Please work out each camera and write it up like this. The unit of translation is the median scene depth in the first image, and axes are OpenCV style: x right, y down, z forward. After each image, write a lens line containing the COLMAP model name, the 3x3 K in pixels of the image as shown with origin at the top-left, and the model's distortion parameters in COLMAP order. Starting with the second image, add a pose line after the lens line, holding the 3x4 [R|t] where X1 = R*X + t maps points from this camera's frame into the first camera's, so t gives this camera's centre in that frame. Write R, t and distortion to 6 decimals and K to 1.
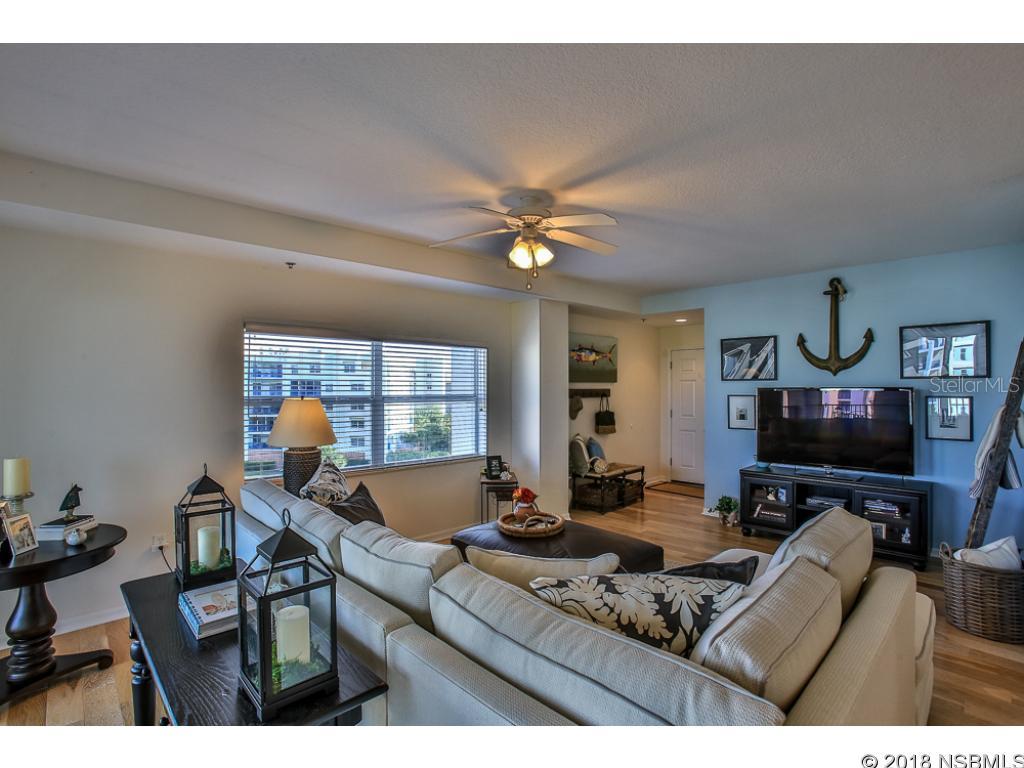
lens RADIAL K [[487.4, 0, 512.2], [0, 487.4, 381.8], [0, 0, 1]] dist [-0.075803, 0.022487]
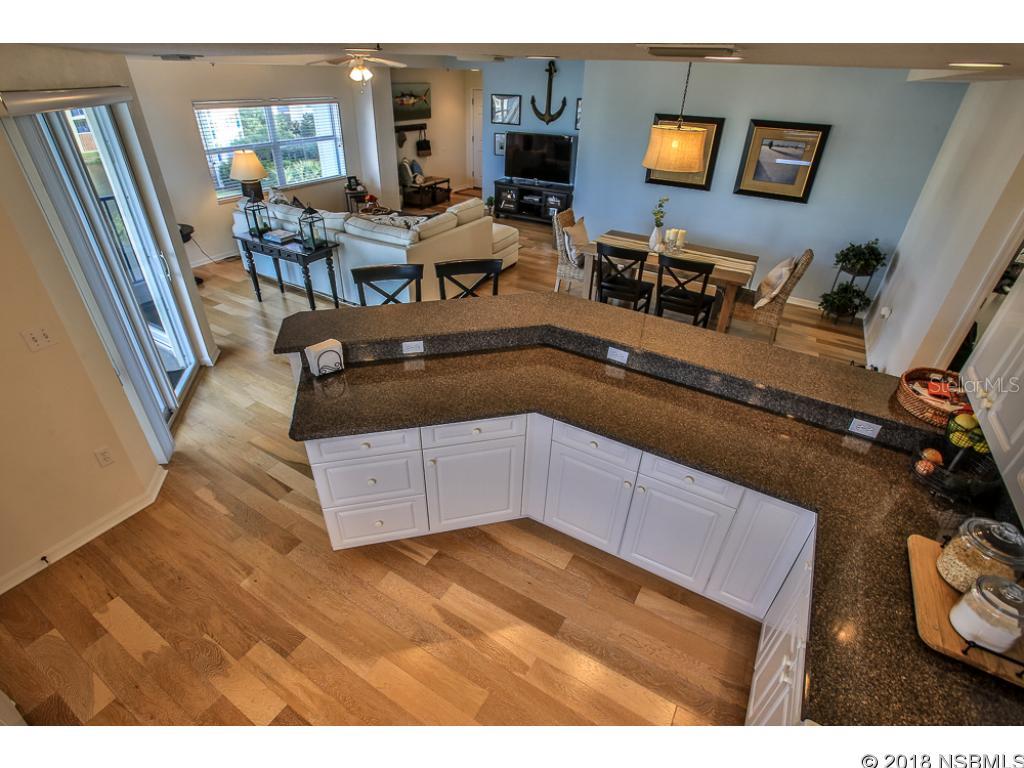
lens RADIAL K [[496.3, 0, 504.3], [0, 496.3, 381.2], [0, 0, 1]] dist [-0.081096, 0.042164]
pose [[0.966079, -0.117479, 0.229980, 0.002497], [-0.027234, 0.839227, 0.543099, -0.151763], [-0.256808, -0.530939, 0.807560, -0.729414]]
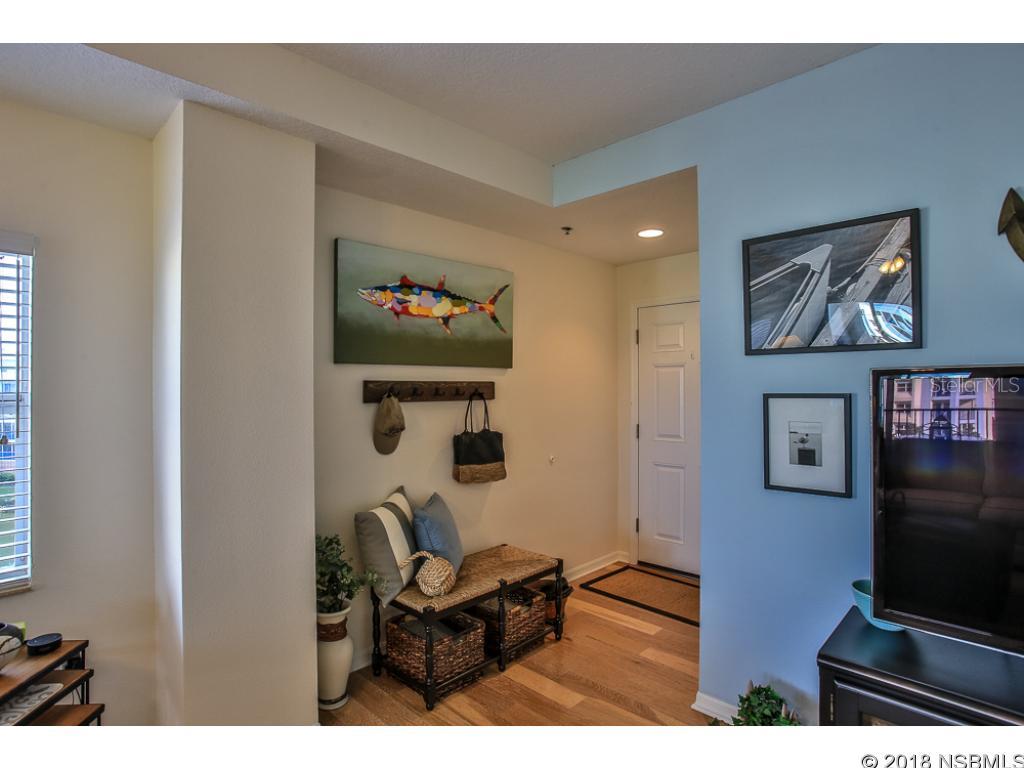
lens RADIAL K [[526.8, 0, 512.0], [0, 526.8, 384.0], [0, 0, 1]] dist [-0.064234, -0.000302]
pose [[0.999733, -0.002944, 0.022900, 0.235025], [0.002829, 0.999983, 0.005074, 0.016164], [-0.022915, -0.005008, 0.999725, 0.575466]]
